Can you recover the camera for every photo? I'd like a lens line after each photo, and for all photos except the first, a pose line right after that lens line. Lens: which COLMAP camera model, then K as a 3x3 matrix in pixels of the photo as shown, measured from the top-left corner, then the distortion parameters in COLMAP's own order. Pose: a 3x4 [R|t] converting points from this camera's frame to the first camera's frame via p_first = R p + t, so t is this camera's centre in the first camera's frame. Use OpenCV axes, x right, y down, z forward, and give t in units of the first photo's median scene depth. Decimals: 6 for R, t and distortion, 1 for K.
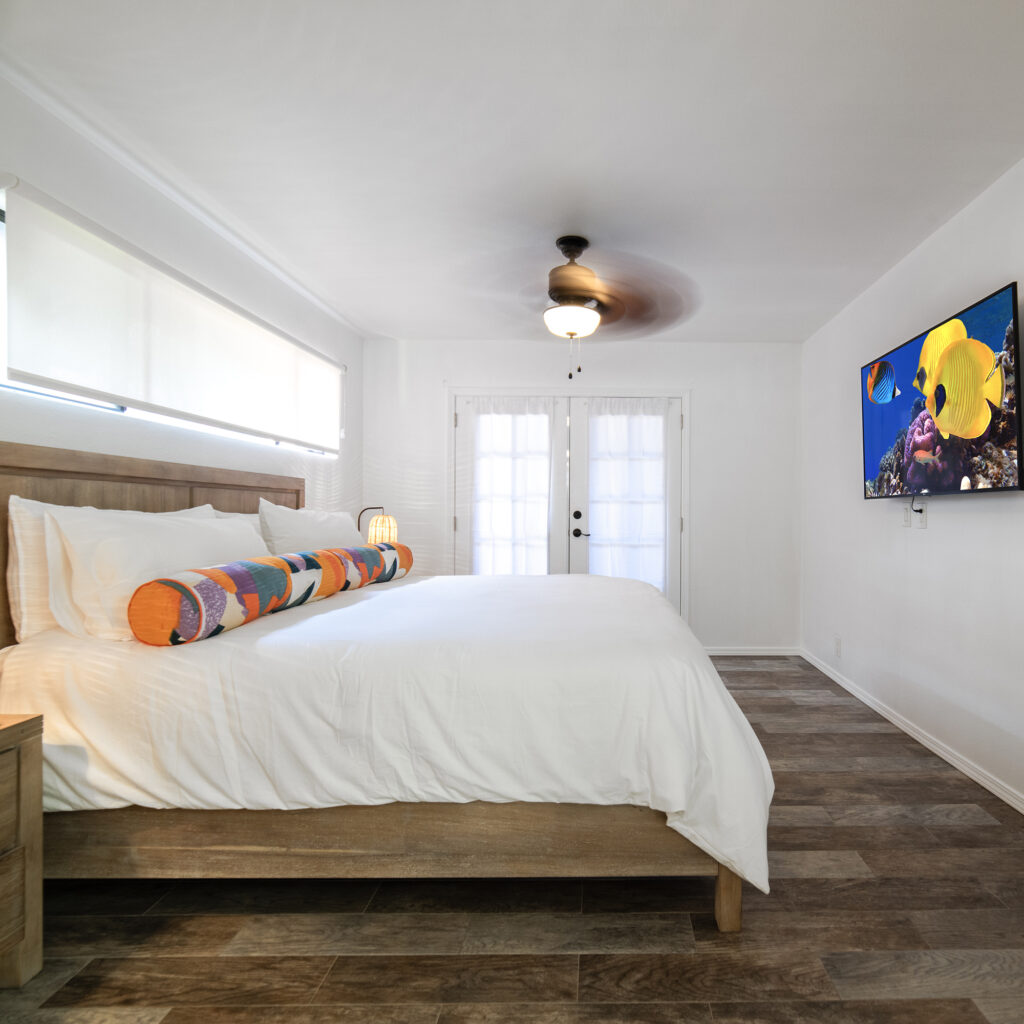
lens RADIAL K [[598.0, 0, 512.0], [0, 598.0, 512.0], [0, 0, 1]] dist [-0.003294, 0.001245]
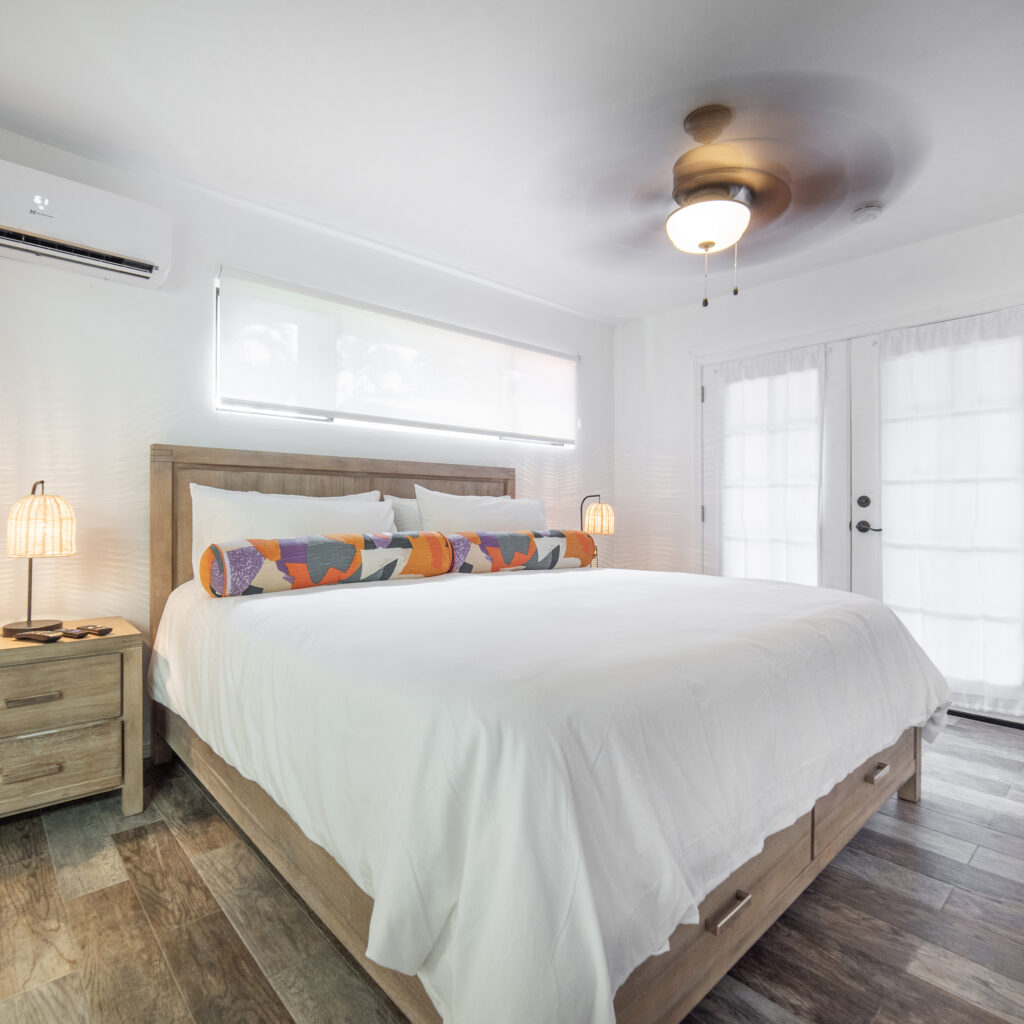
lens RADIAL K [[543.2, 0, 455.5], [0, 543.2, 506.9], [0, 0, 1]] dist [-0.008198, 0.000290]
pose [[0.710191, -0.002576, -0.704005, 0.216747], [-0.000584, 0.999991, -0.004247, 0.014010], [0.704009, 0.003427, 0.710183, 0.200479]]
